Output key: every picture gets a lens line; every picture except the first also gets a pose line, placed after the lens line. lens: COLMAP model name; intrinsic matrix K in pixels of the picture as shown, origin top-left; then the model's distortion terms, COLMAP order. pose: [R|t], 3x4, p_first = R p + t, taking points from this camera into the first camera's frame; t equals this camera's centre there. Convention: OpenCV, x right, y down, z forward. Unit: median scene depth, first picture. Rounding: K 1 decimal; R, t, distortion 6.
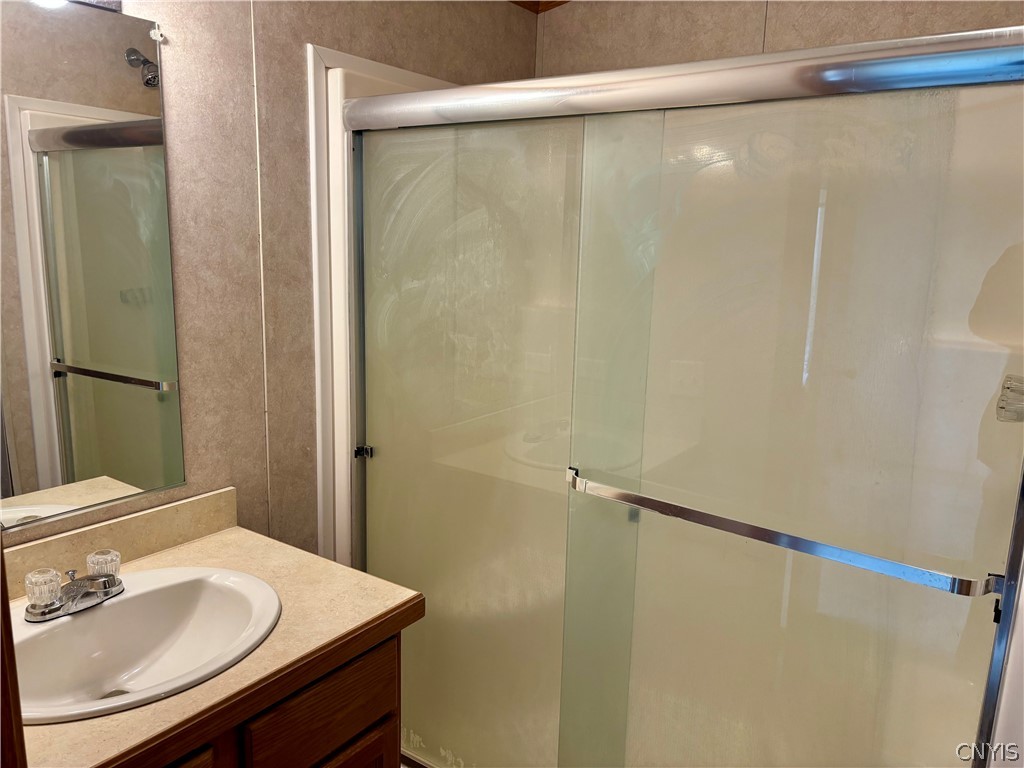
lens RADIAL K [[767.6, 0, 512.6], [0, 767.6, 383.5], [0, 0, 1]] dist [0.035250, -0.036861]
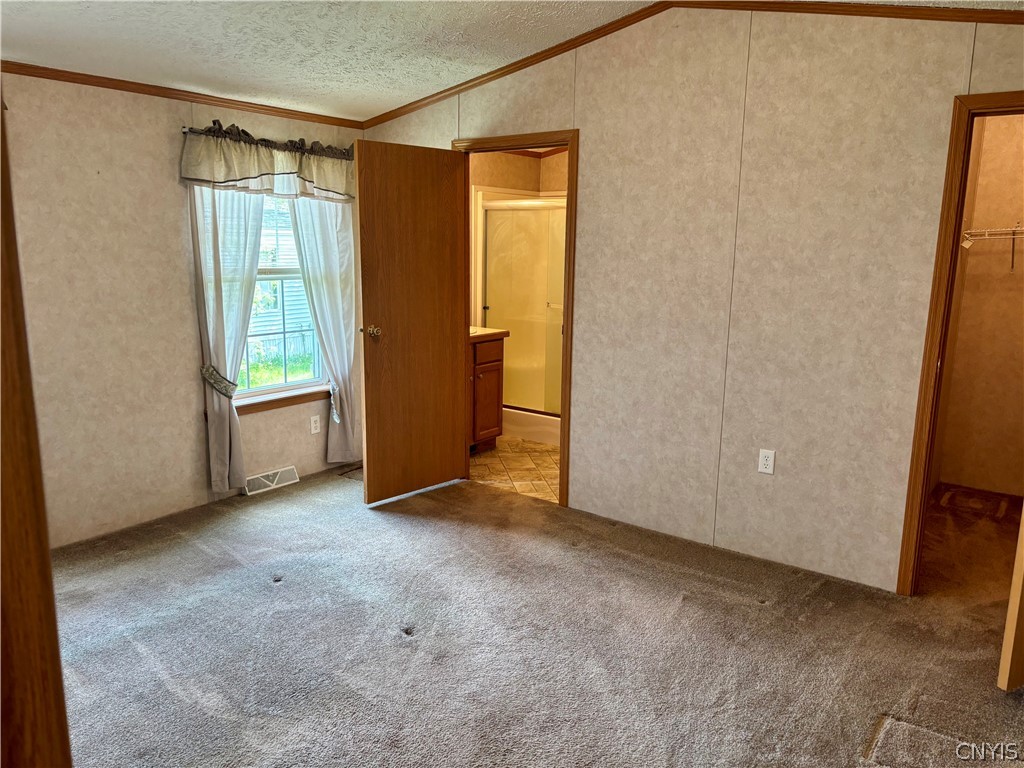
lens RADIAL K [[767.6, 0, 511.6], [0, 767.6, 385.0], [0, 0, 1]] dist [0.035250, -0.036861]
pose [[0.999348, -0.005826, -0.035637, 0.028523], [0.005927, 0.999979, 0.002724, 0.437547], [0.035620, -0.002933, 0.999361, -2.381494]]
